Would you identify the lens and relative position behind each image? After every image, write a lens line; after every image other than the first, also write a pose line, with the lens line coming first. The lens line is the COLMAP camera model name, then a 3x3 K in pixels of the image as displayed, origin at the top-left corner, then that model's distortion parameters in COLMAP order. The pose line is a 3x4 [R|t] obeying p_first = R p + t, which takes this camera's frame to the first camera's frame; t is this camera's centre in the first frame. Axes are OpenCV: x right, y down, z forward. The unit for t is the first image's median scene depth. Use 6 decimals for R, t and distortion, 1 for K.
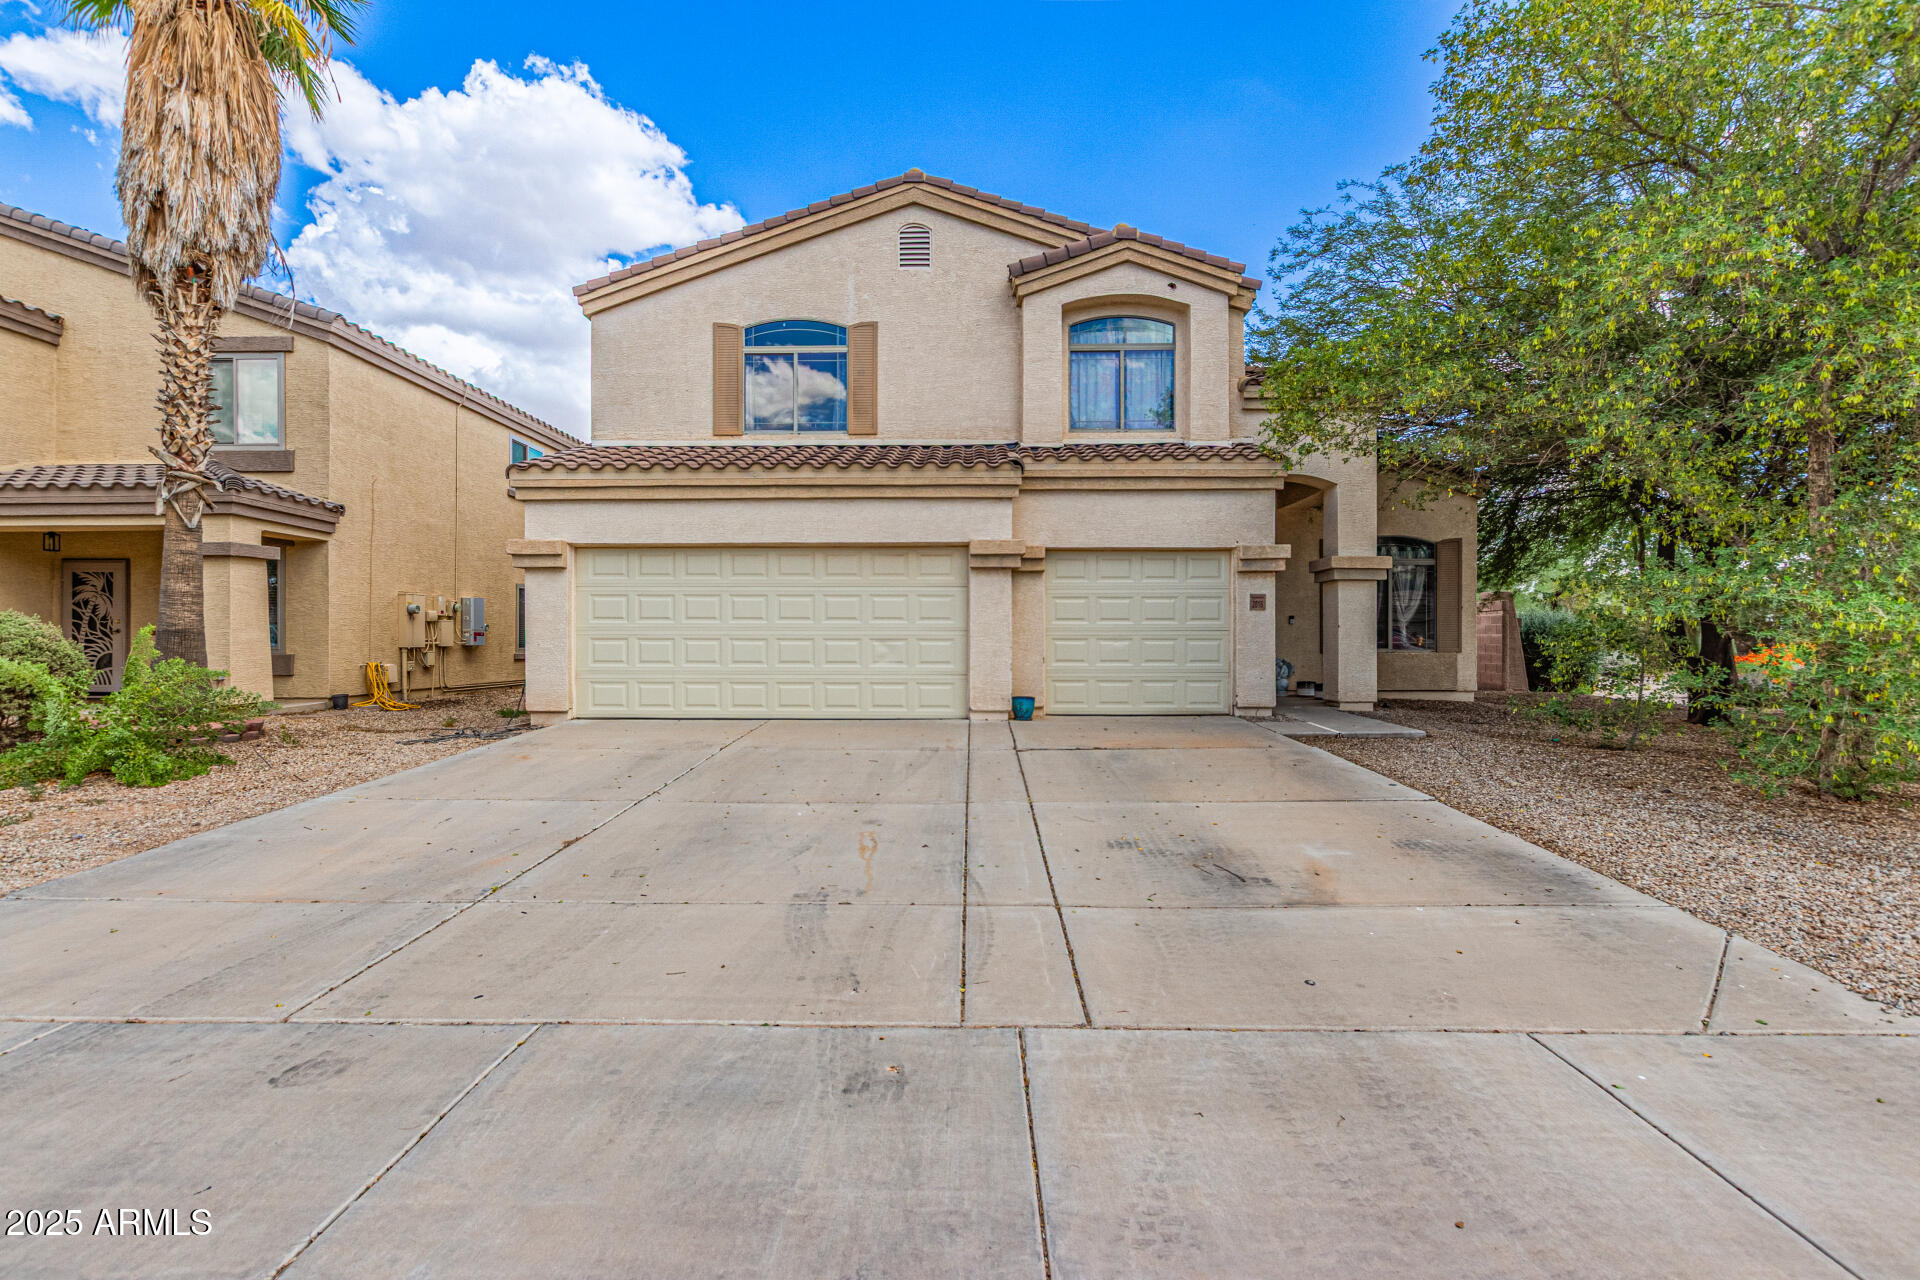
lens RADIAL K [[891.0, 0, 959.6], [0, 891.0, 642.8], [0, 0, 1]] dist [0.010223, -0.002925]
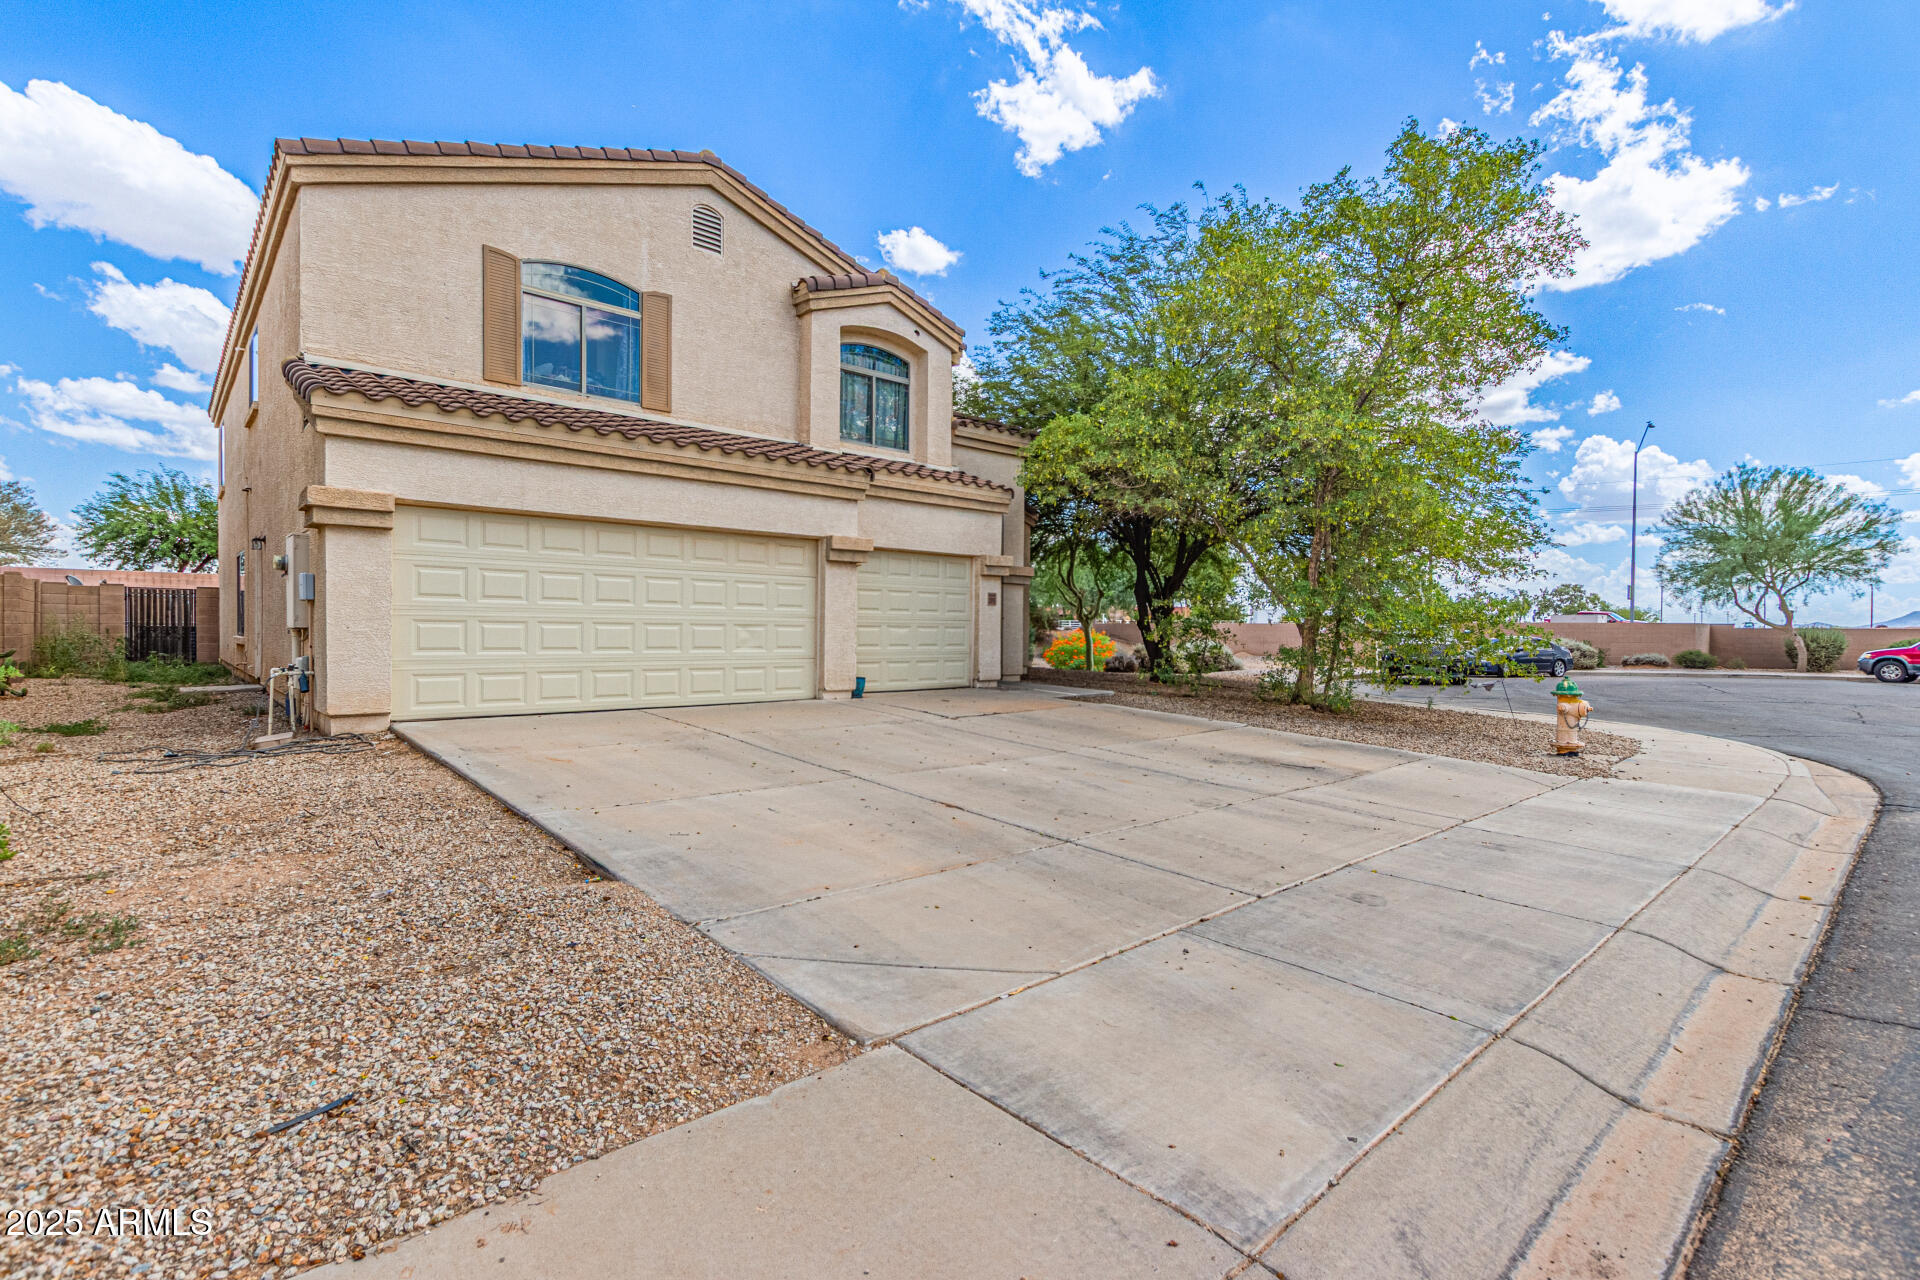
lens RADIAL K [[891.0, 0, 959.9], [0, 891.0, 640.7], [0, 0, 1]] dist [0.010223, -0.002925]
pose [[0.731227, -0.001757, 0.682132, -0.573331], [-0.007871, 0.999908, 0.011012, 0.000998], [-0.682089, -0.013421, 0.731146, 0.082325]]
